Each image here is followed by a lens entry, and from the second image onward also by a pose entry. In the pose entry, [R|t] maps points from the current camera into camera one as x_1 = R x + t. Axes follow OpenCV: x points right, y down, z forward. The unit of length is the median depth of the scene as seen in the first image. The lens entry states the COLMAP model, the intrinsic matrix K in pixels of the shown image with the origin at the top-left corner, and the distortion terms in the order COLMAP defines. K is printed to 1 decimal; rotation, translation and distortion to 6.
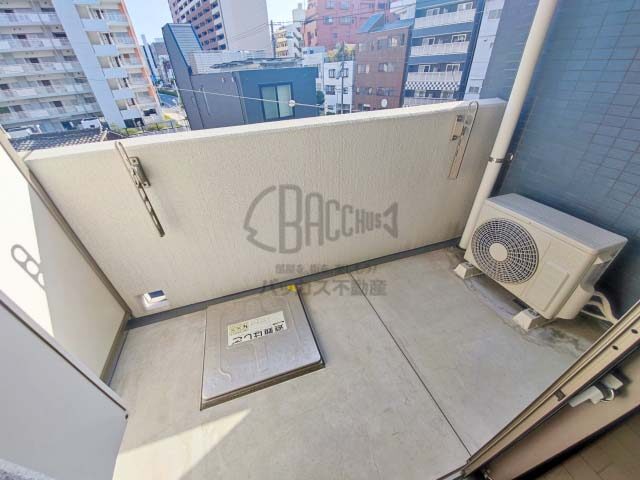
lens RADIAL K [[250.9, 0, 318.8], [0, 250.9, 239.6], [0, 0, 1]] dist [-0.000918, -0.000174]
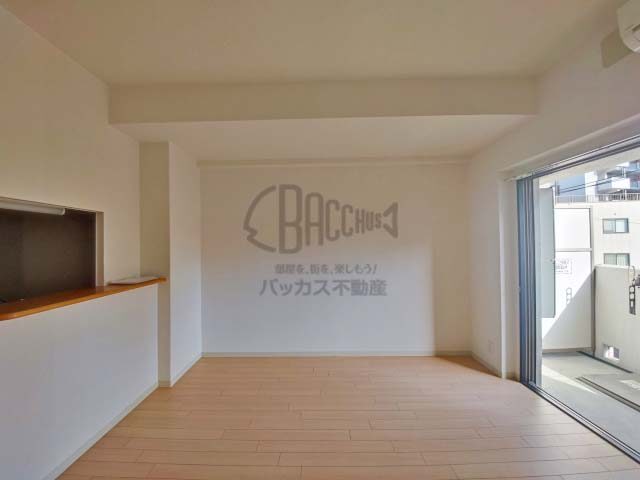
lens RADIAL K [[250.9, 0, 320.5], [0, 250.9, 241.2], [0, 0, 1]] dist [-0.000918, -0.000174]
pose [[-0.301740, 0.026499, -0.953022, 2.291661], [-0.544757, 0.815570, 0.195154, 0.558395], [0.782428, 0.578051, -0.231655, -0.862521]]
